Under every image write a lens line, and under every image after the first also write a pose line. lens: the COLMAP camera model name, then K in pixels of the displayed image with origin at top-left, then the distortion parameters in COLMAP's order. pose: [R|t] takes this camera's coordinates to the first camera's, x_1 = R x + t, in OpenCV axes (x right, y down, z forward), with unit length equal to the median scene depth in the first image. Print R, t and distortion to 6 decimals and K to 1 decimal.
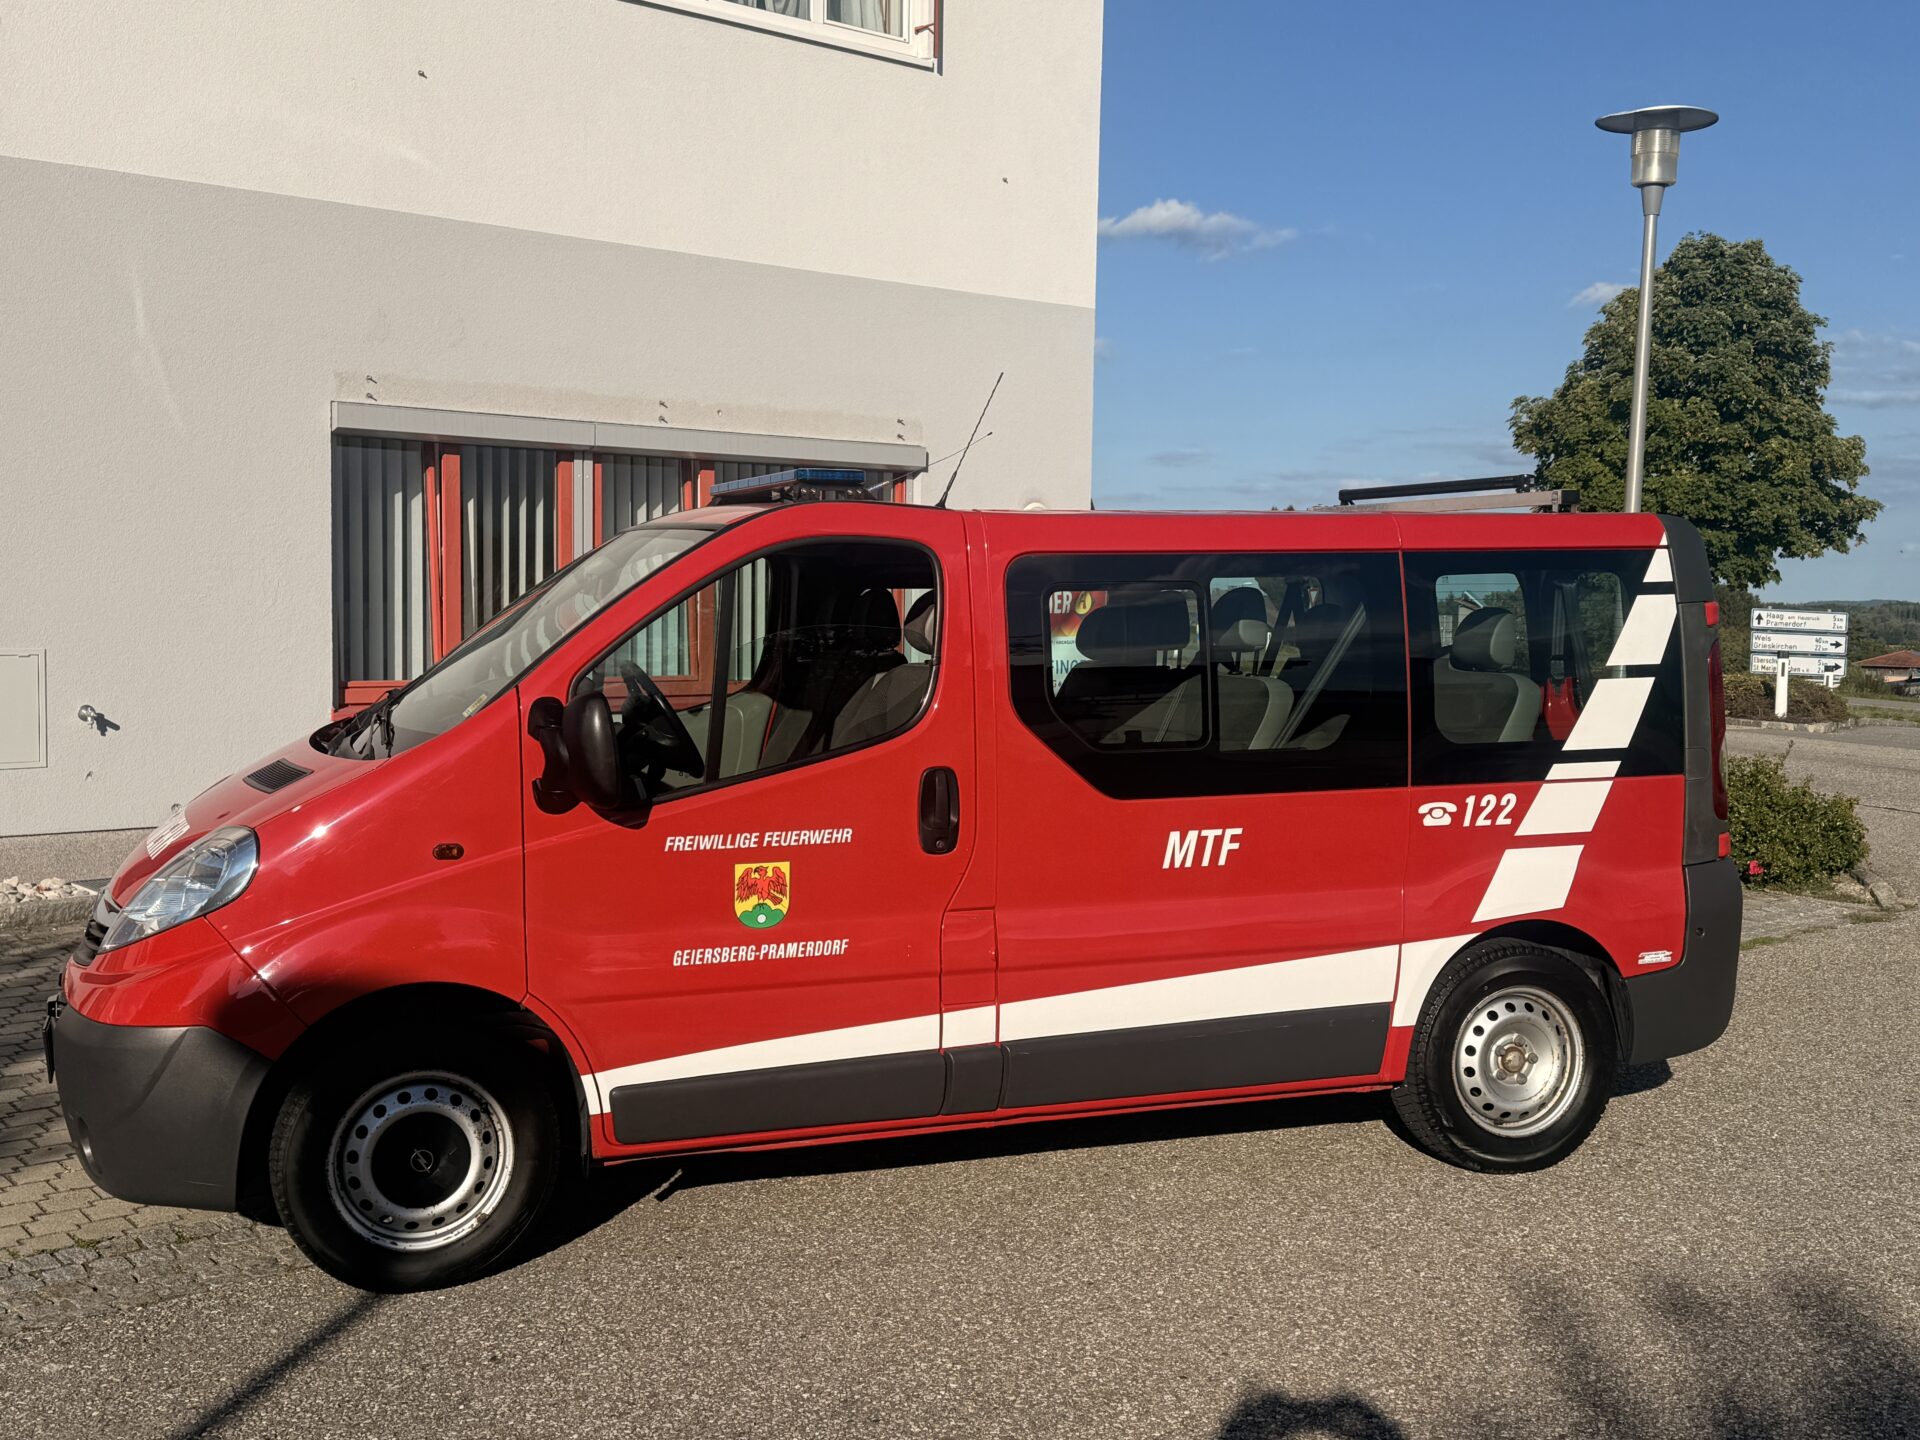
lens RADIAL K [[2118.7, 0, 960.6], [0, 2118.7, 732.6], [0, 0, 1]] dist [0.054711, 0.000000]
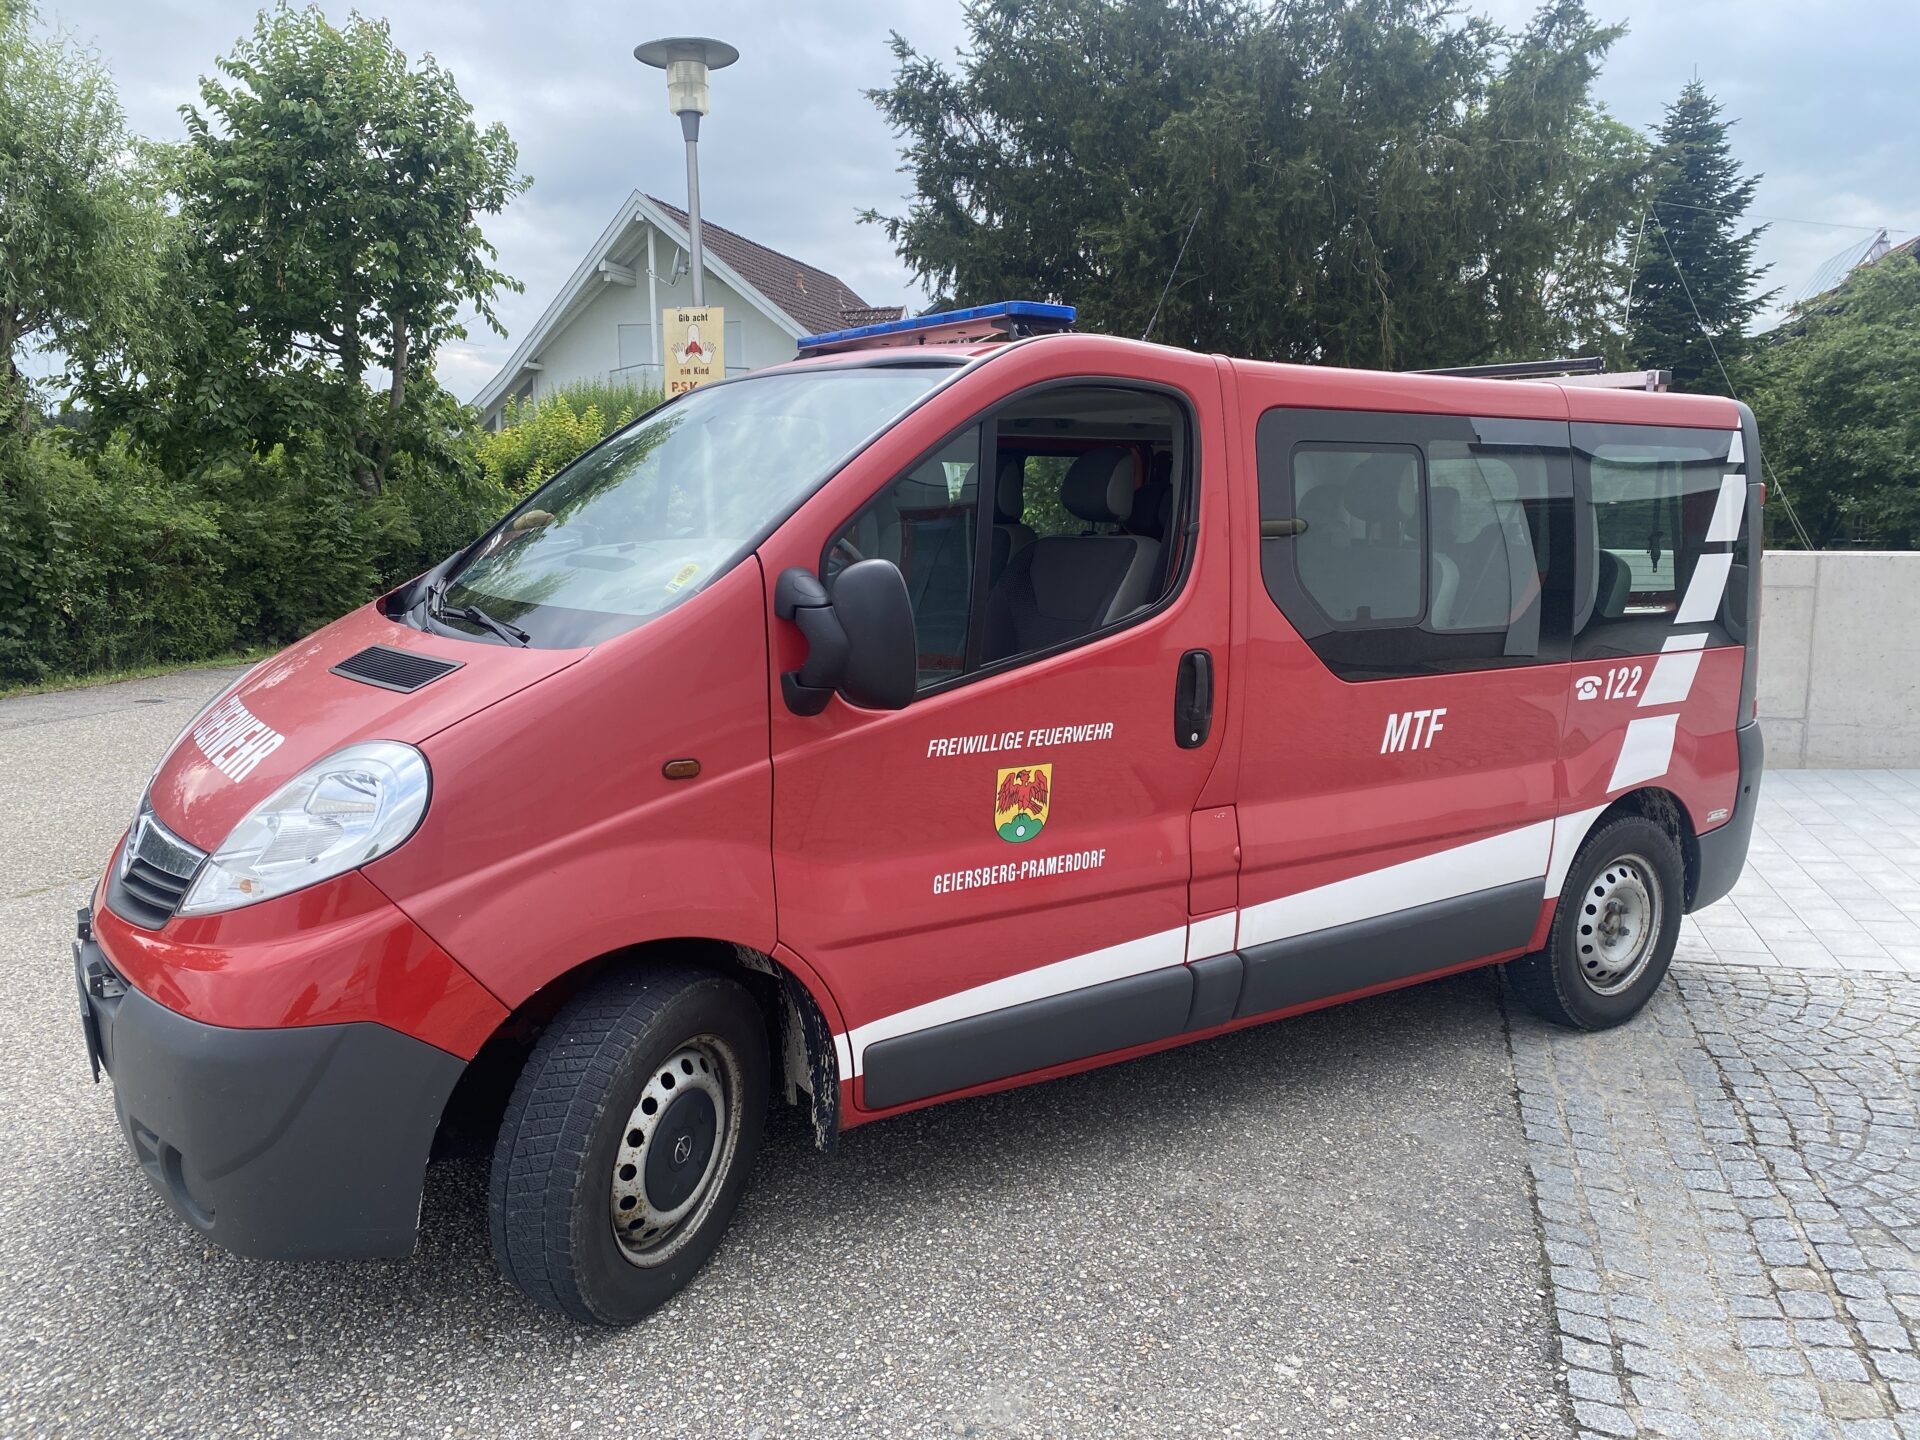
lens RADIAL K [[1483.2, 0, 963.0], [0, 1483.2, 708.8], [0, 0, 1]] dist [0.036910, -0.031899]
pose [[0.965951, -0.022692, 0.257729, -0.250386], [0.005345, 0.997684, 0.067807, -0.001339], [-0.258671, -0.064121, 0.963835, 0.408898]]
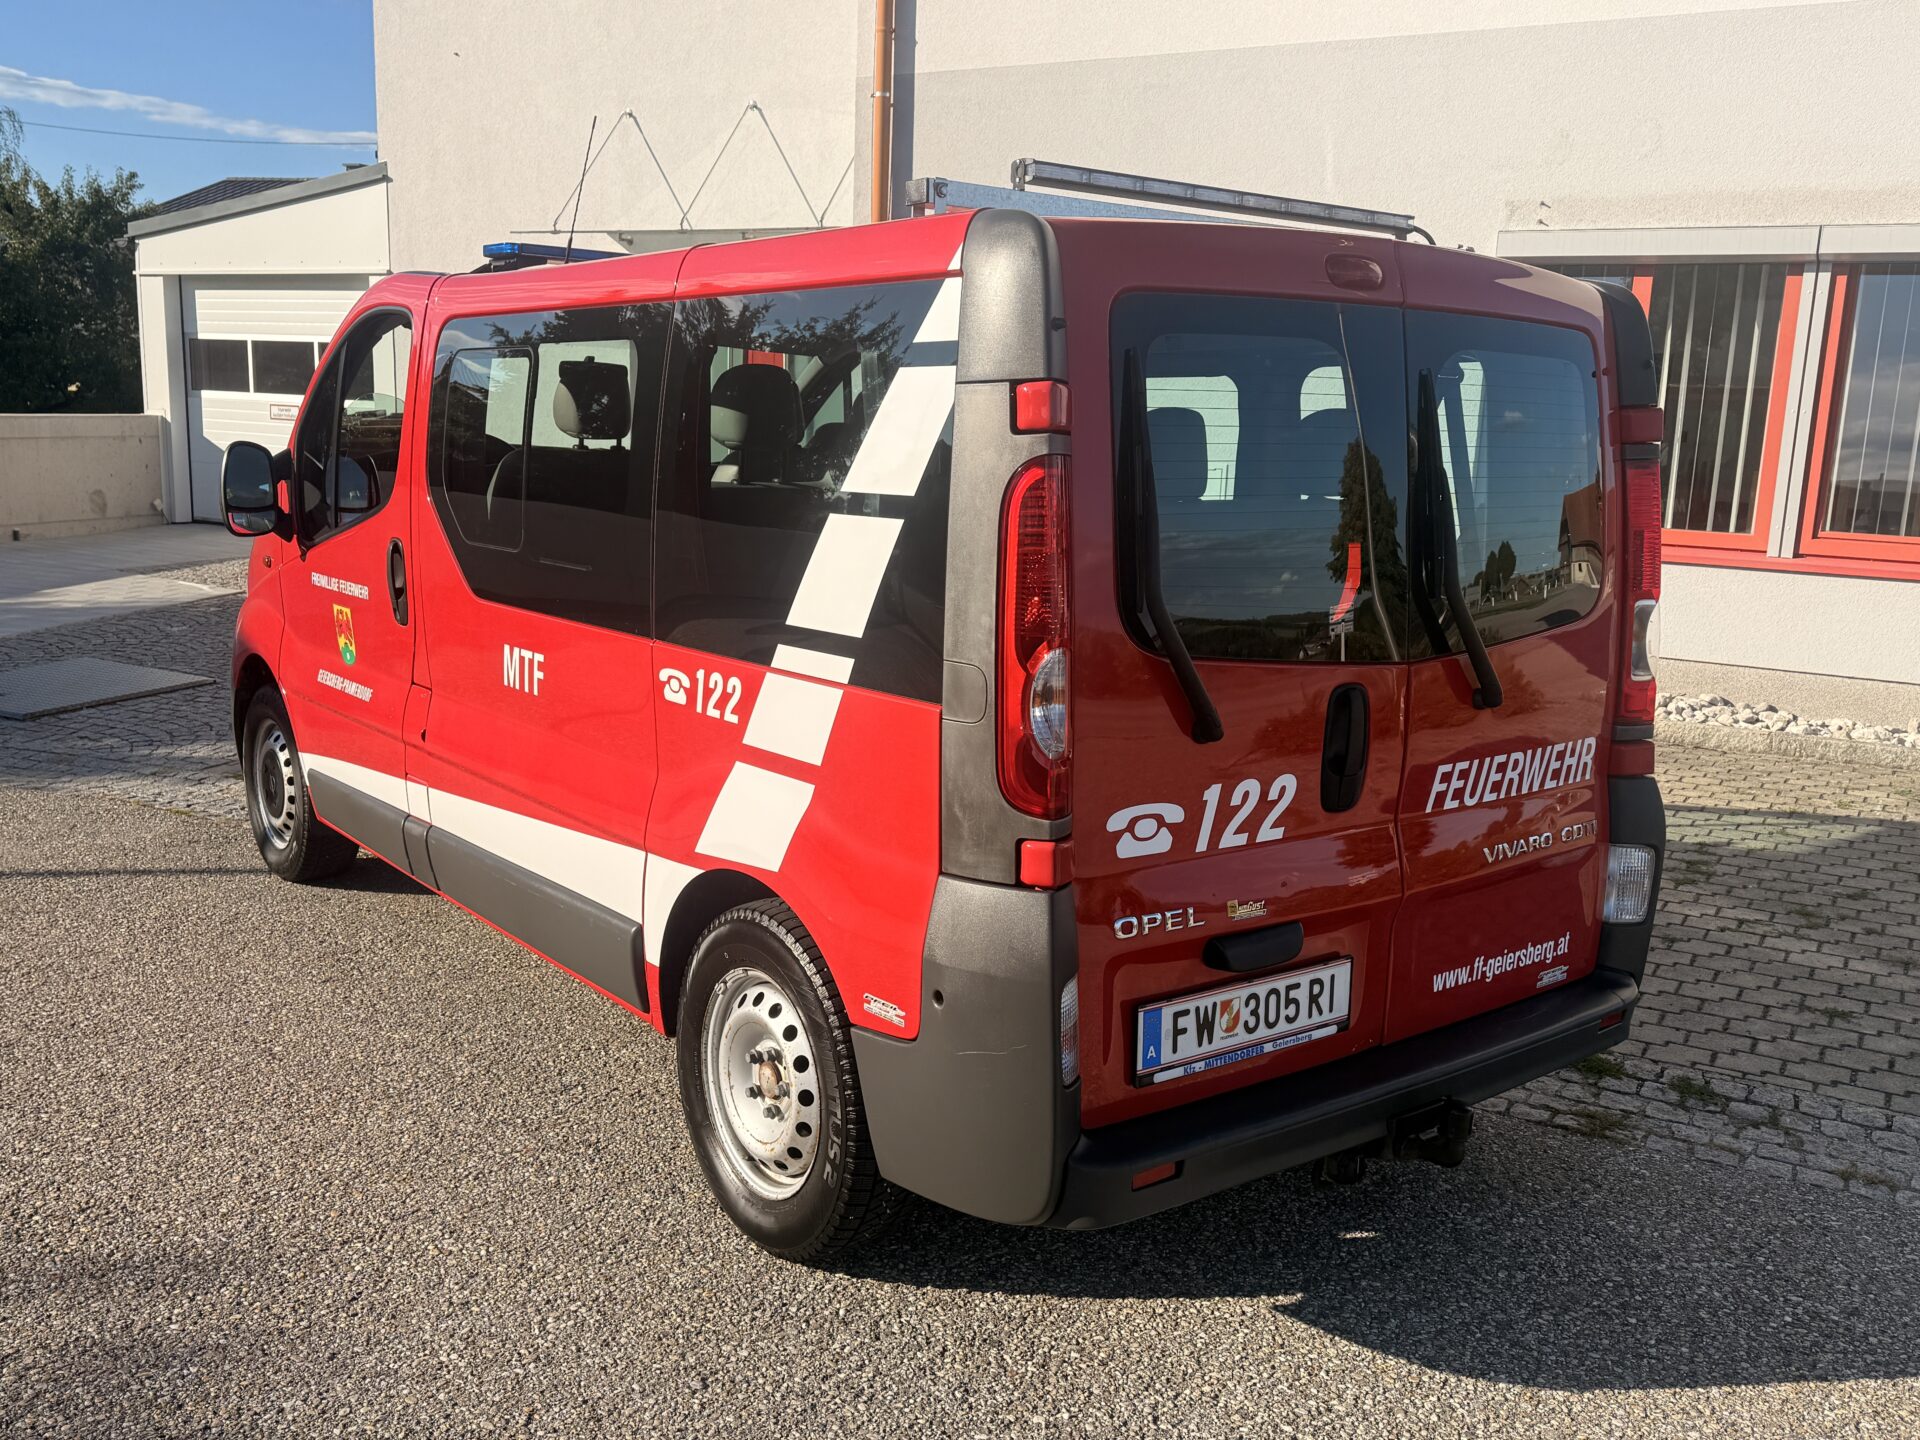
lens RADIAL K [[1693.0, 0, 907.0], [0, 1693.0, 754.8], [0, 0, 1]] dist [0.051609, 0.015814]
pose [[0.306659, 0.194495, -0.931736, 0.798796], [-0.101613, 0.979995, 0.171126, -0.044417], [0.946380, 0.042199, 0.320288, 0.922734]]
